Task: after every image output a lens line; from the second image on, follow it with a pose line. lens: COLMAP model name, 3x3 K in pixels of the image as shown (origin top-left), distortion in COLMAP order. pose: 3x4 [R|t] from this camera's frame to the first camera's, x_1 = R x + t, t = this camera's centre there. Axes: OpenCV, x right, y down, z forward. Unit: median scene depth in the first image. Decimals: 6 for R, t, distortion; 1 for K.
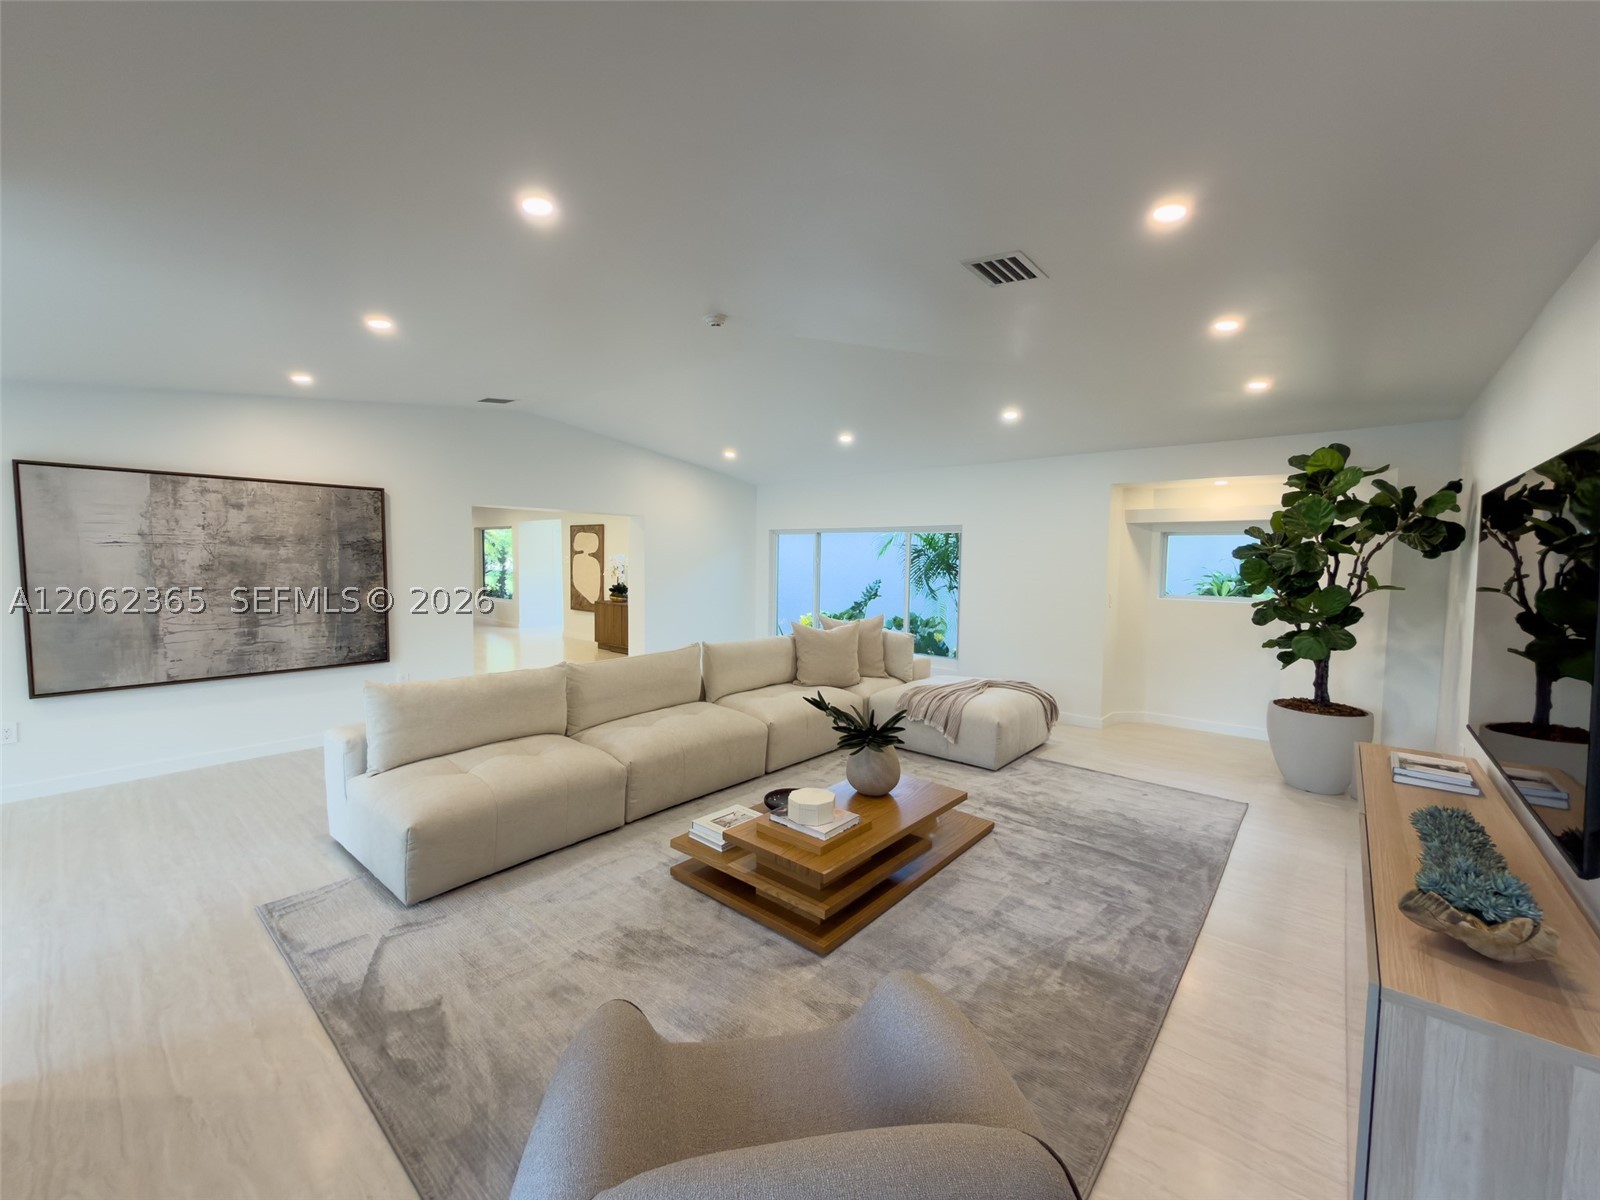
lens RADIAL K [[640.0, 0, 800.0], [0, 640.0, 600.0], [0, 0, 1]] dist [0.000648, 0.000038]
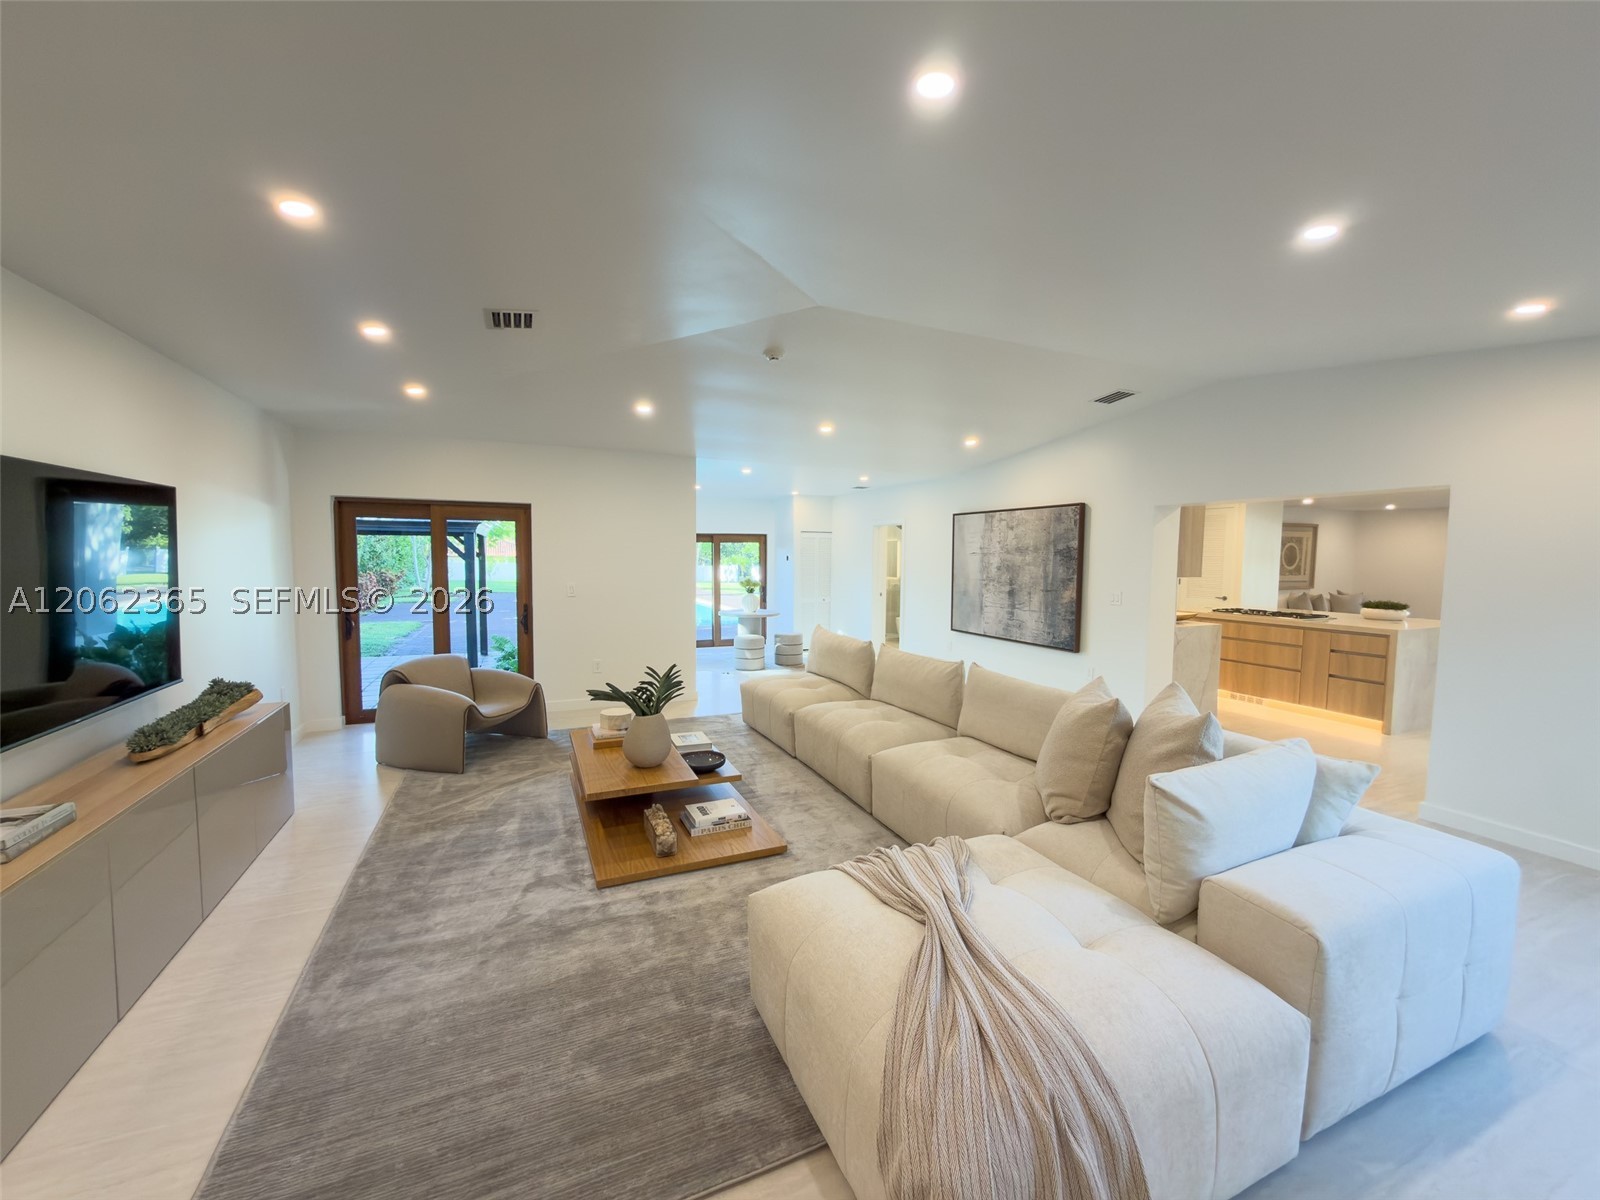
lens RADIAL K [[640.0, 0, 800.0], [0, 640.0, 600.0], [0, 0, 1]] dist [0.000648, 0.000038]
pose [[-0.422798, 0.047209, -0.904994, 0.700953], [-0.077829, 0.993061, 0.088163, -0.070804], [0.902876, 0.107710, -0.416190, 1.180128]]
